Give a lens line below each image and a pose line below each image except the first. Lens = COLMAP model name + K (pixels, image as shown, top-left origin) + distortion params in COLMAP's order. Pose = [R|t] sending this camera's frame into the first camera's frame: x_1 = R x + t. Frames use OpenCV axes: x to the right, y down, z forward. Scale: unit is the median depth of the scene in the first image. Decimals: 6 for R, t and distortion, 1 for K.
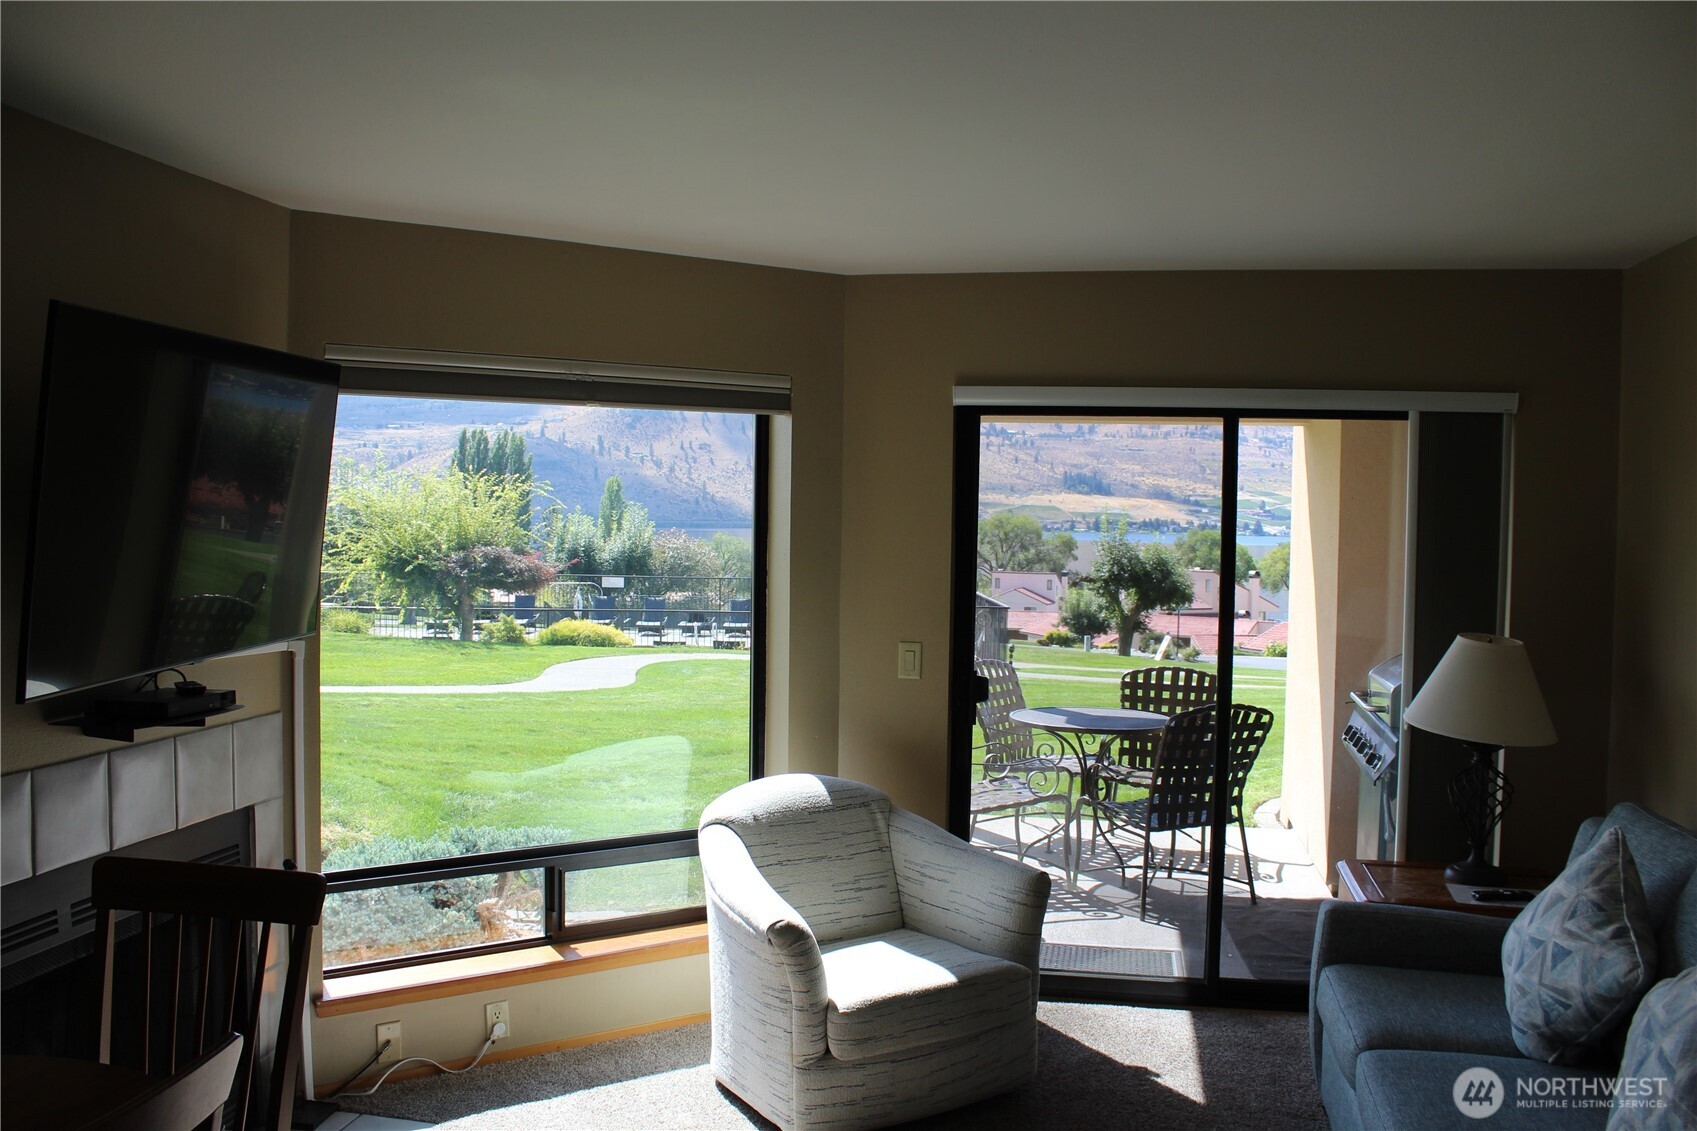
lens RADIAL K [[1415.3, 0, 845.8], [0, 1415.3, 562.1], [0, 0, 1]] dist [-0.166498, 0.157375]
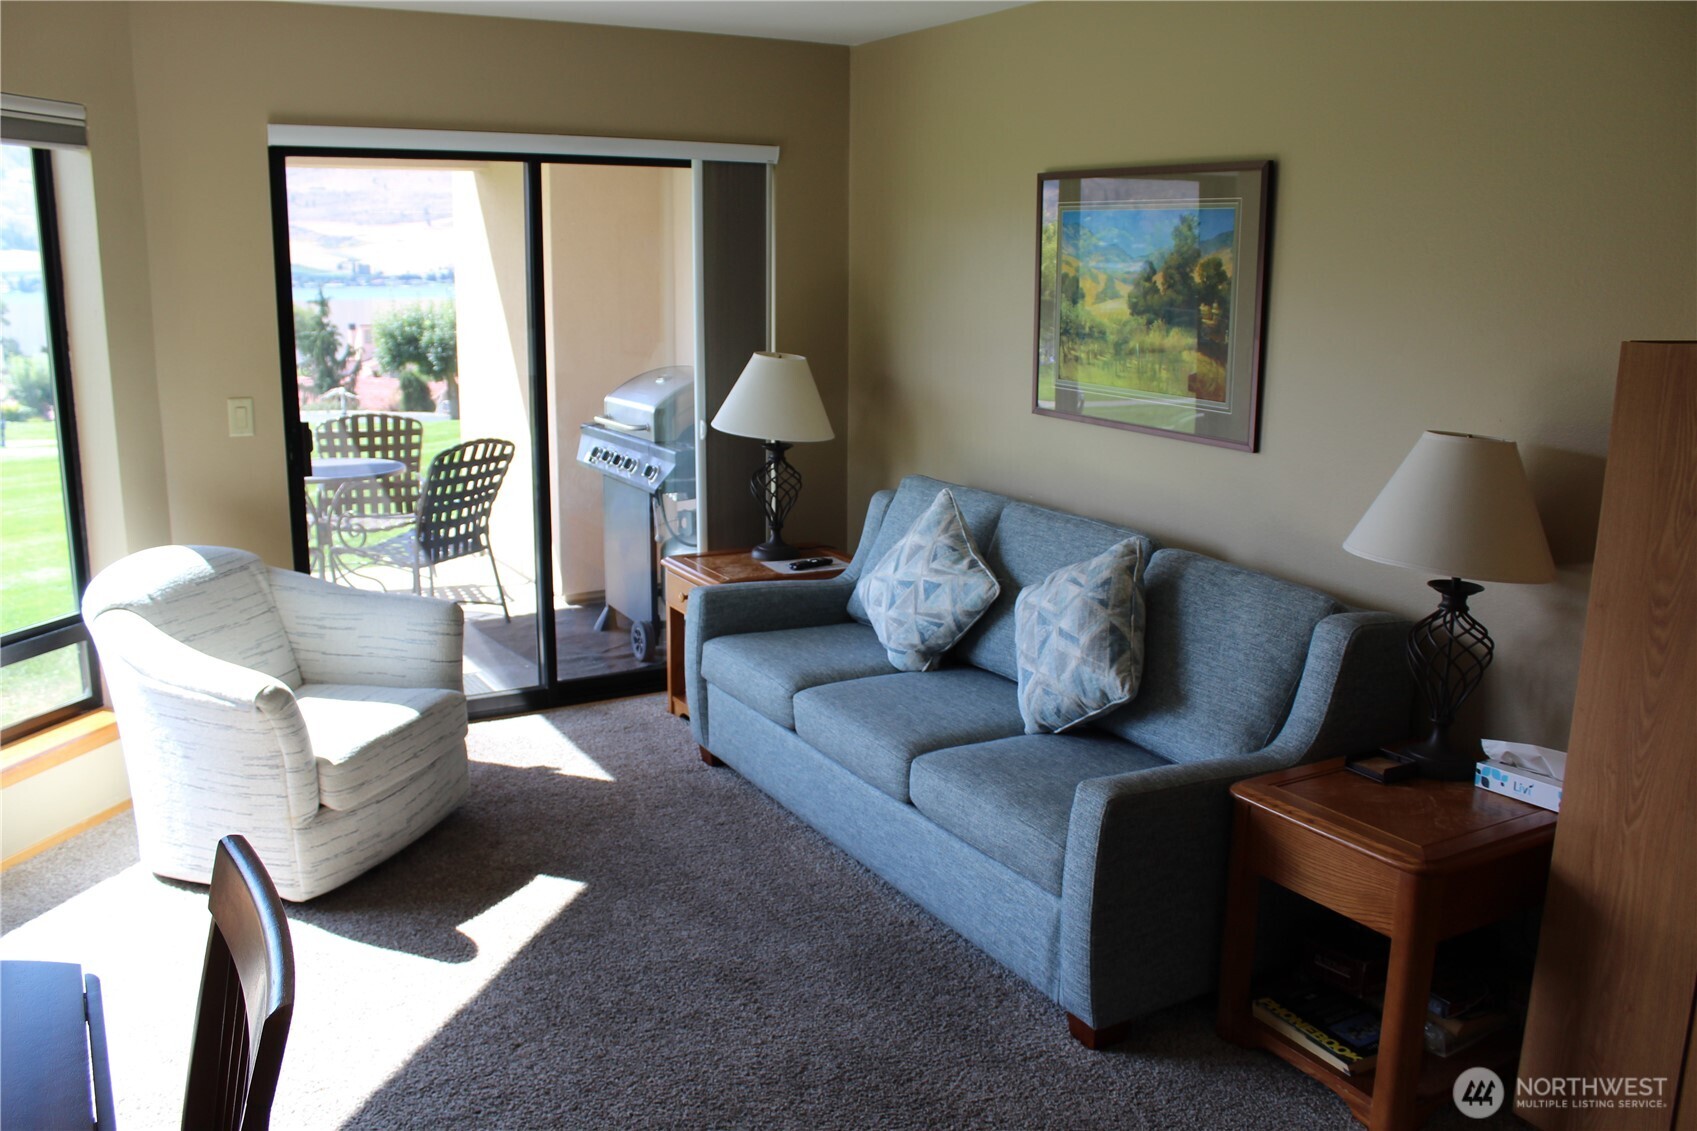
lens RADIAL K [[1415.3, 0, 857.4], [0, 1415.3, 560.0], [0, 0, 1]] dist [-0.166498, 0.157375]
pose [[0.749101, -0.145682, 0.646239, -0.295678], [0.028449, 0.981694, 0.188327, 0.001287], [-0.661845, -0.122691, 0.739532, 0.026780]]
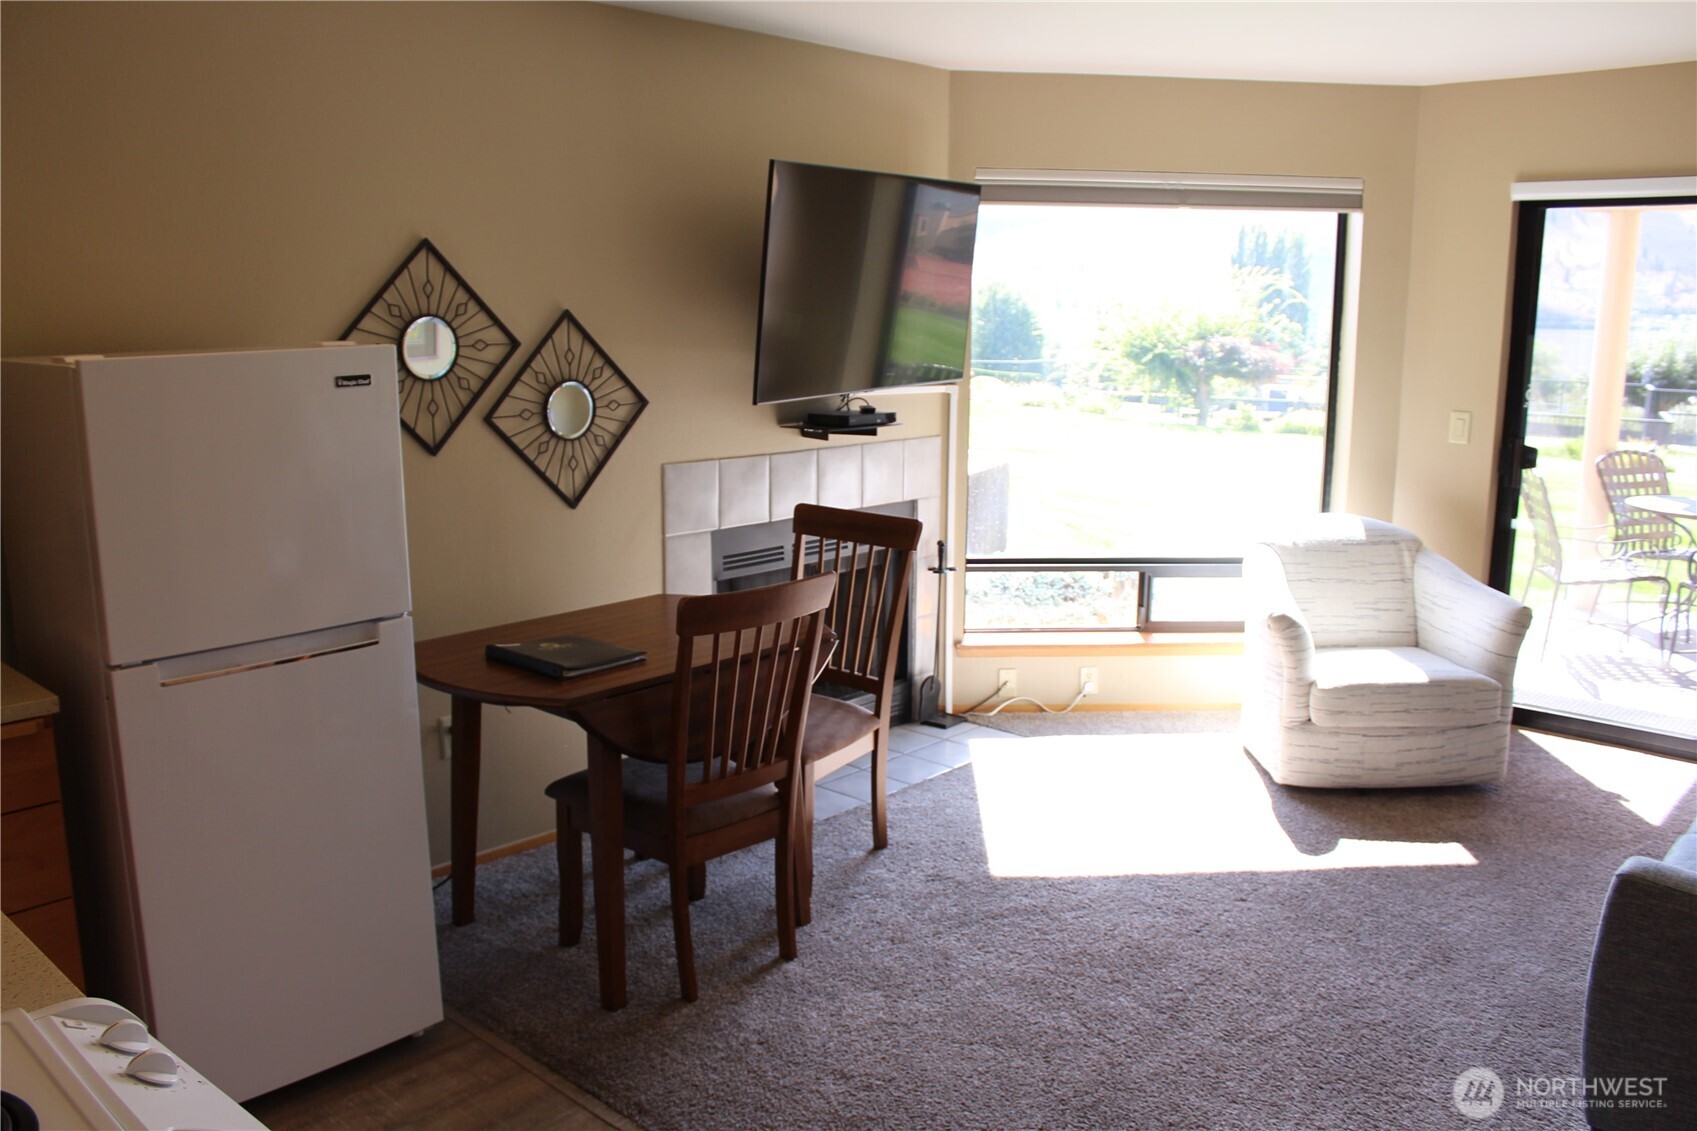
lens RADIAL K [[1415.3, 0, 842.8], [0, 1415.3, 572.4], [0, 0, 1]] dist [-0.166498, 0.157375]
pose [[0.855057, 0.091469, -0.510402, 0.226574], [-0.012966, 0.987783, 0.155298, 0.021600], [0.518371, -0.126171, 0.845797, -0.254985]]
